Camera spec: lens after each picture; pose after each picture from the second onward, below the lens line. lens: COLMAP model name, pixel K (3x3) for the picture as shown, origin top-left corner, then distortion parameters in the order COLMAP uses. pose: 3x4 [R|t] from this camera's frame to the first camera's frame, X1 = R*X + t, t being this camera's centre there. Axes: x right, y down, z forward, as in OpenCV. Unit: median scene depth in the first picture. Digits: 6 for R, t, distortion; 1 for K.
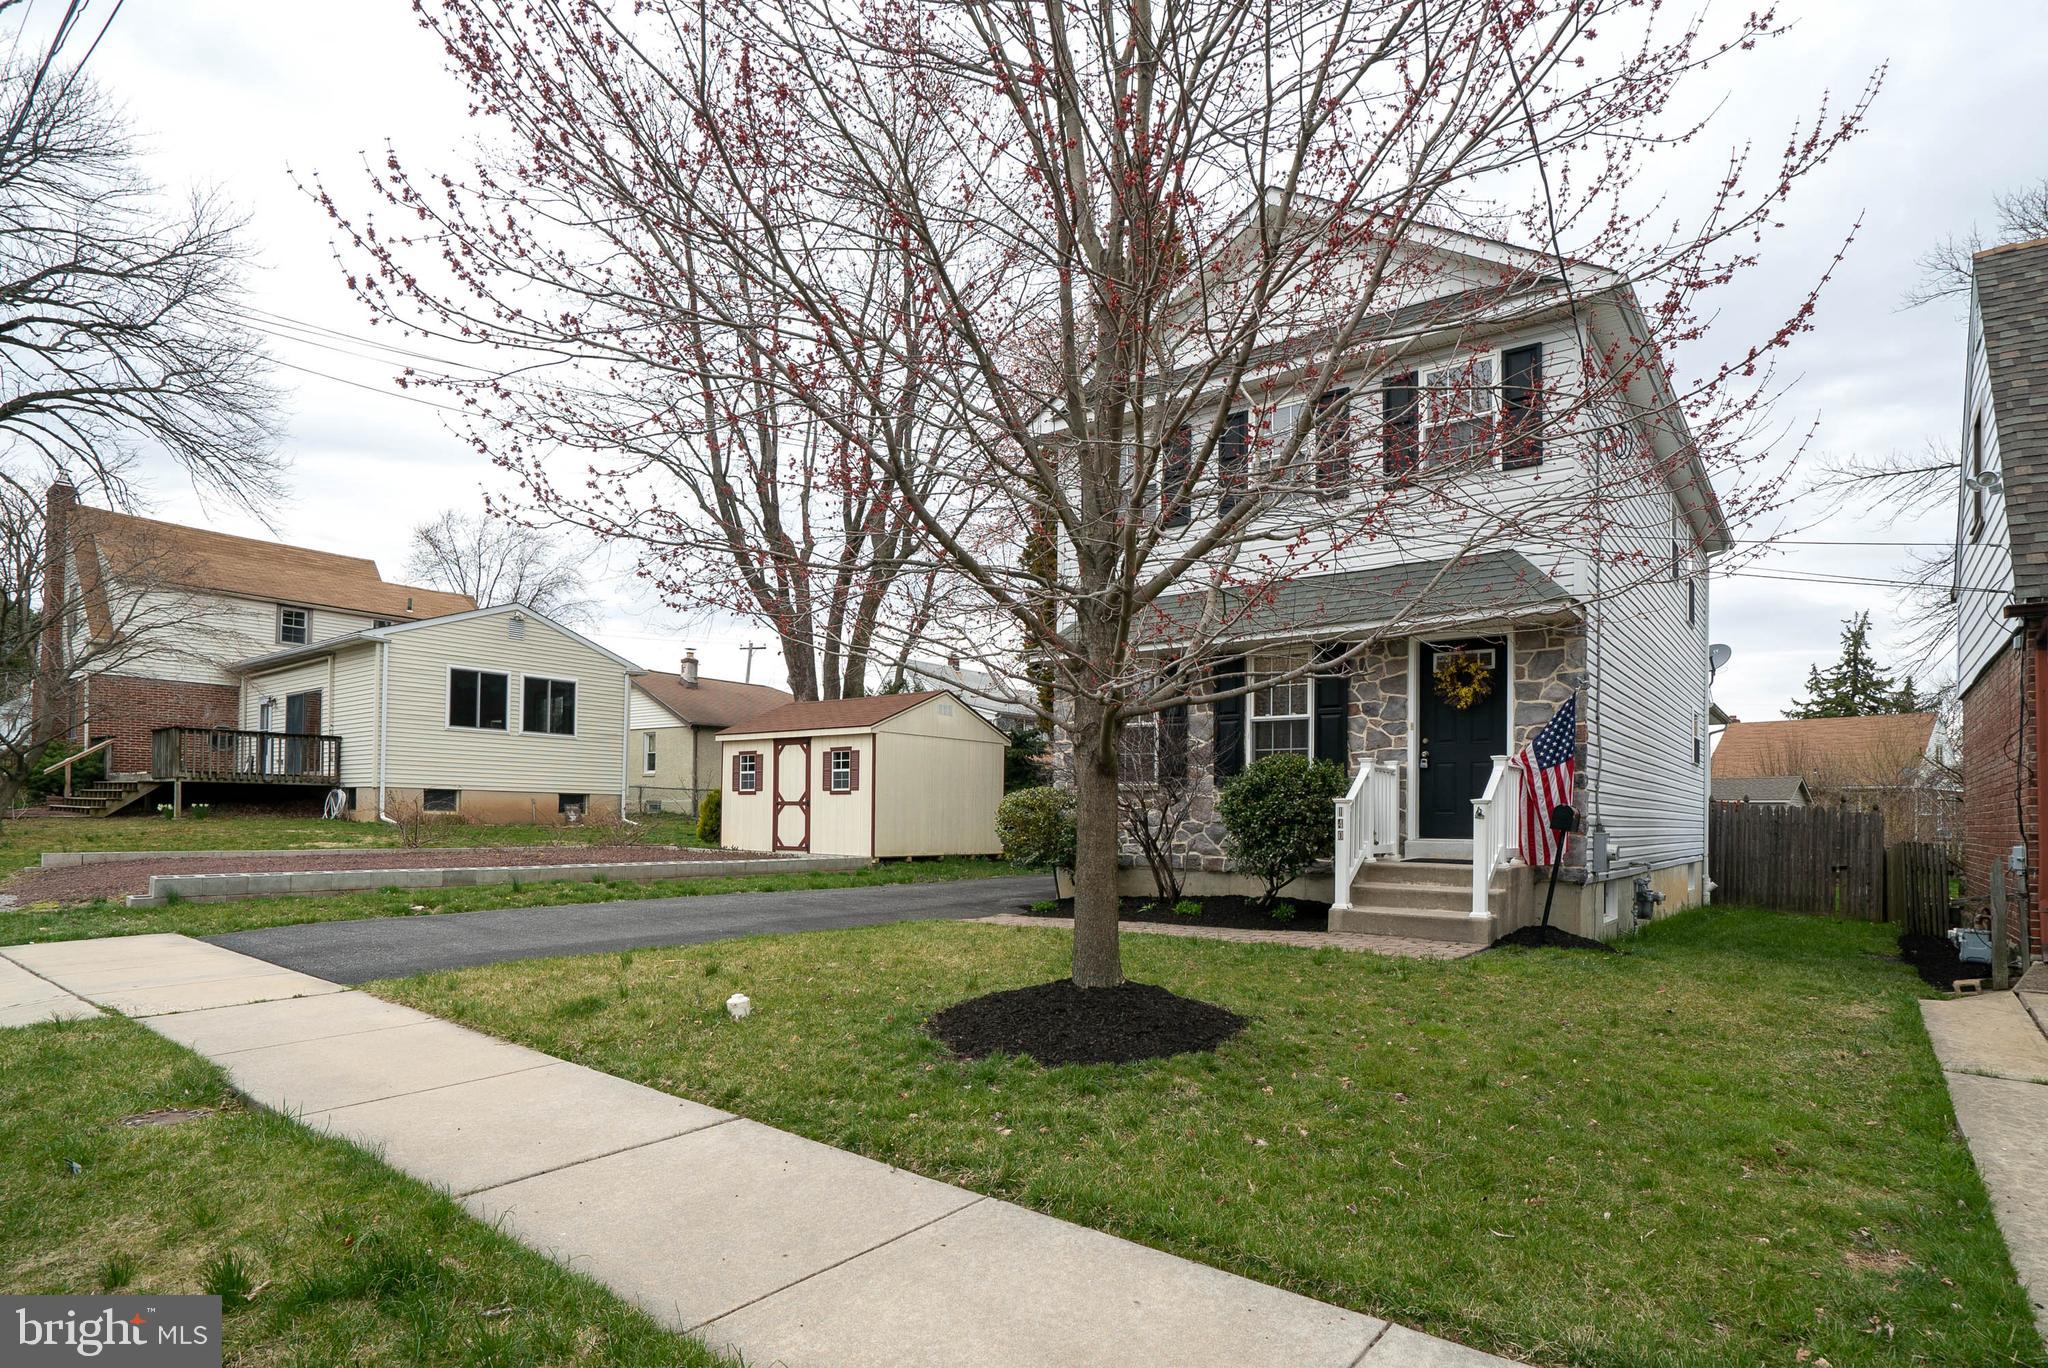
lens RADIAL K [[1121.8, 0, 1026.9], [0, 1121.8, 804.7], [0, 0, 1]] dist [0.031763, 0.000172]
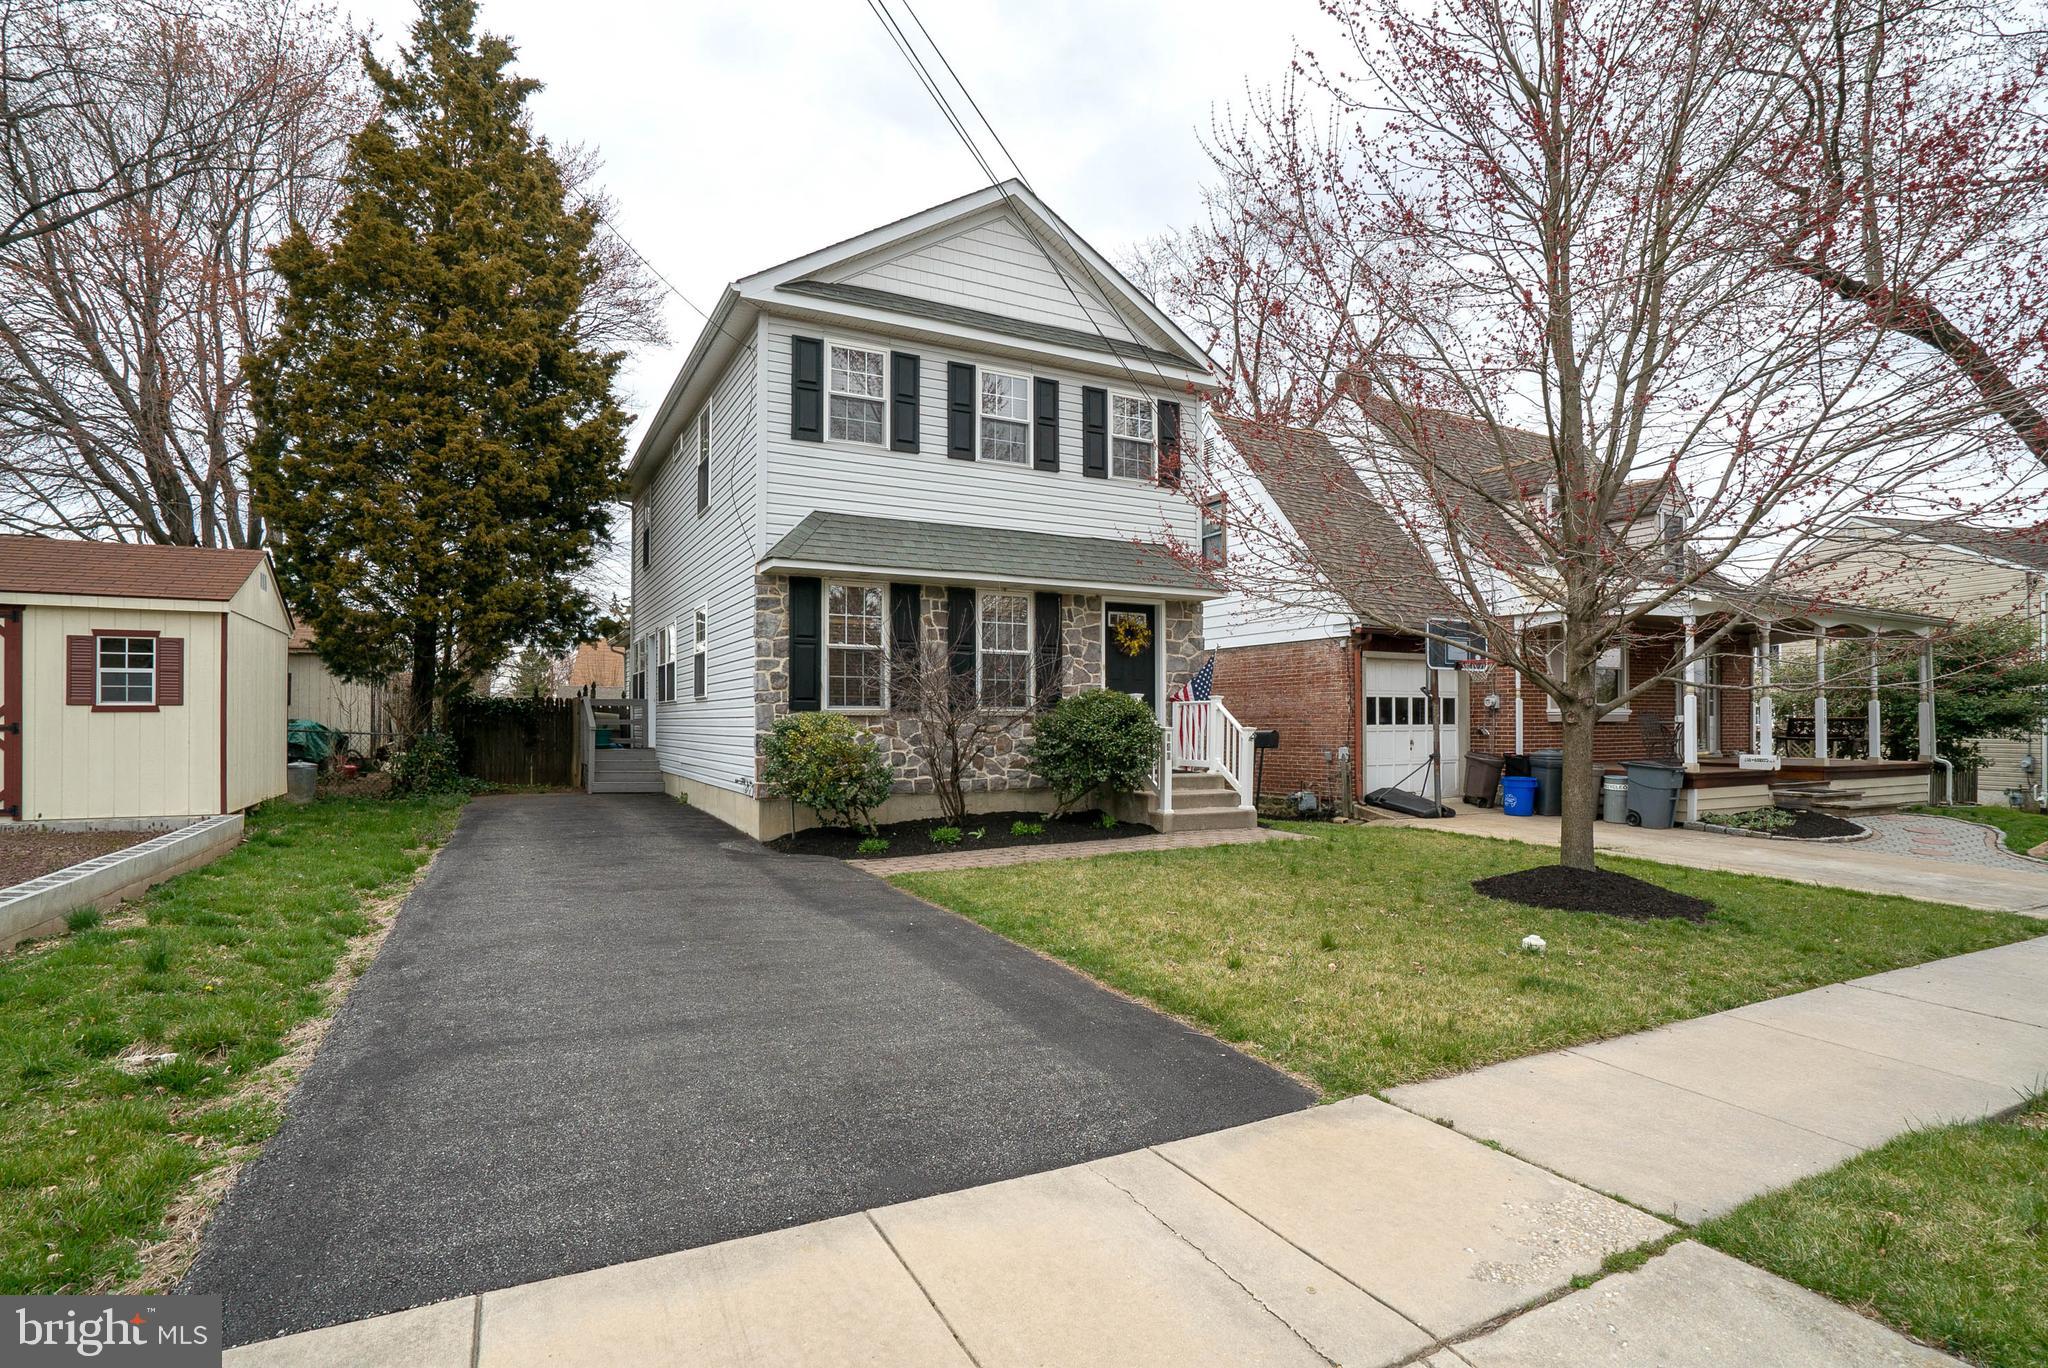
lens RADIAL K [[1002.3, 0, 1018.8], [0, 1002.3, 715.7], [0, 0, 1]] dist [0.034453, 0.000800]
pose [[0.445196, 0.001620, 0.895432, -0.699510], [-0.002879, 0.999996, -0.000378, -0.014046], [-0.895429, -0.002409, 0.445199, 0.569010]]
